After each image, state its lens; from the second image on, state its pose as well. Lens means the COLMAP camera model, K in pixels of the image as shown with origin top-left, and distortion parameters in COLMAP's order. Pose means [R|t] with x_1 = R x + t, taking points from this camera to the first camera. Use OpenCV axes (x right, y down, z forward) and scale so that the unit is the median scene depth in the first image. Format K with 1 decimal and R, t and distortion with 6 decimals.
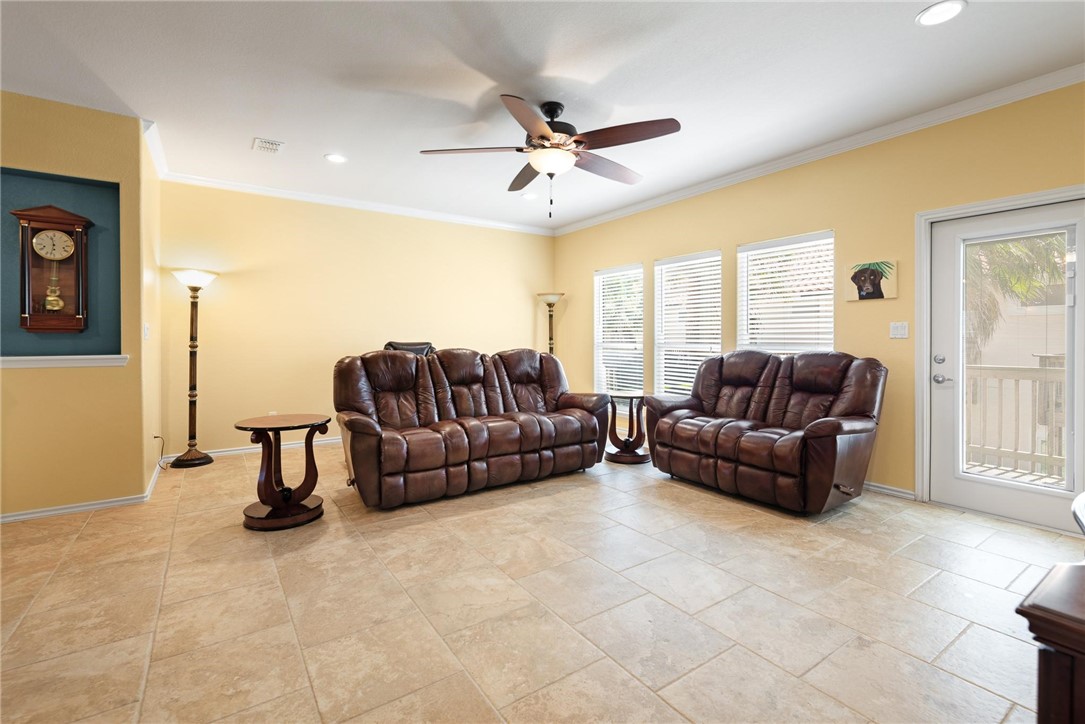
lens RADIAL K [[490.6, 0, 555.9], [0, 490.6, 341.6], [0, 0, 1]] dist [-0.001550, -0.000096]
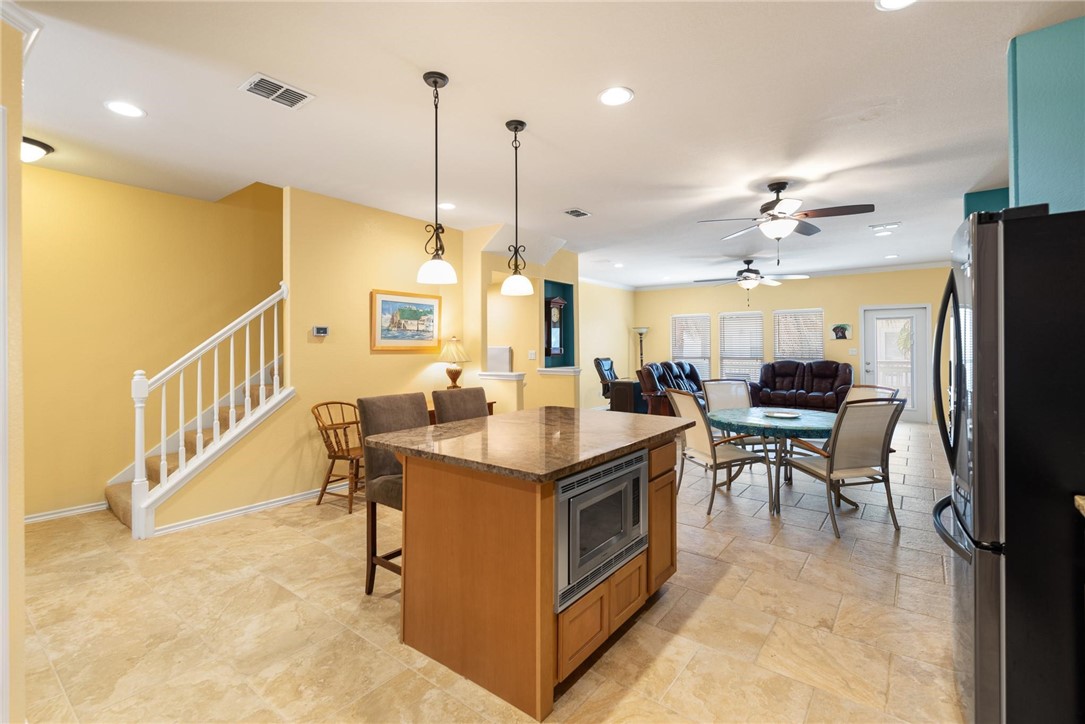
lens RADIAL K [[487.0, 0, 540.2], [0, 487.0, 345.3], [0, 0, 1]] dist [0.000583, 0.000062]
pose [[0.955498, -0.002503, 0.294988, -1.531350], [0.006252, 0.999911, -0.011767, -0.036834], [-0.294932, 0.013087, 0.955428, -0.890564]]
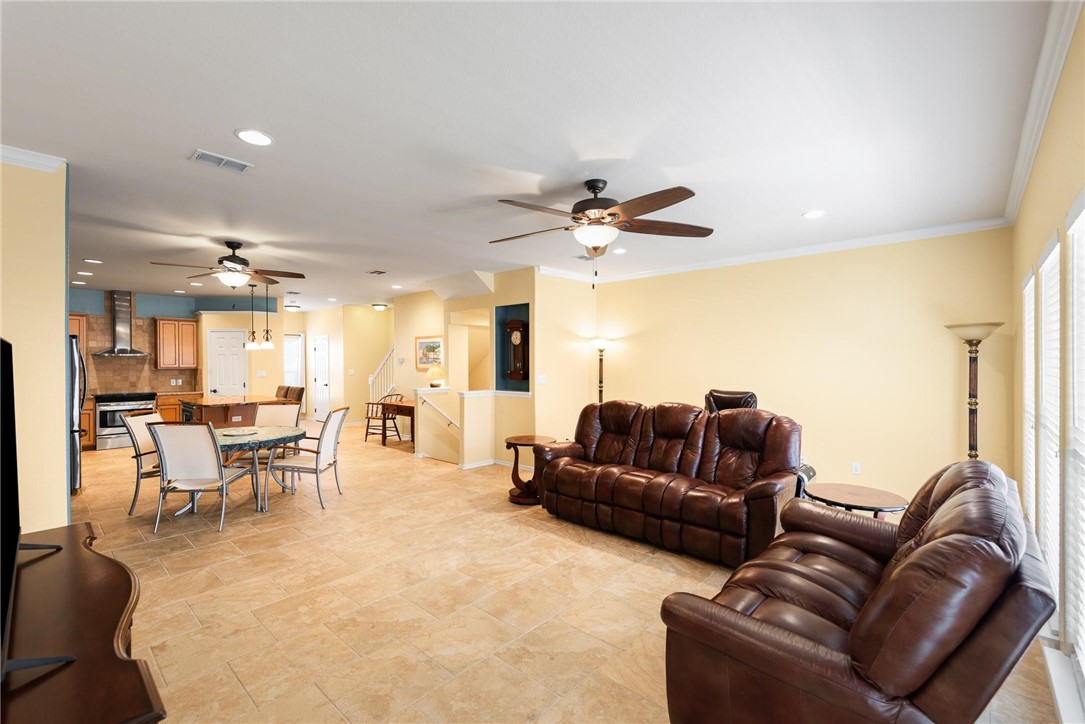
lens RADIAL K [[471.2, 0, 543.7], [0, 471.2, 362.2], [0, 0, 1]] dist [0.000538, -0.000114]
pose [[0.218533, 0.001890, -0.975828, 0.858071], [-0.006015, 0.999982, 0.000590, -0.085128], [0.975811, 0.005741, 0.218541, 0.605741]]
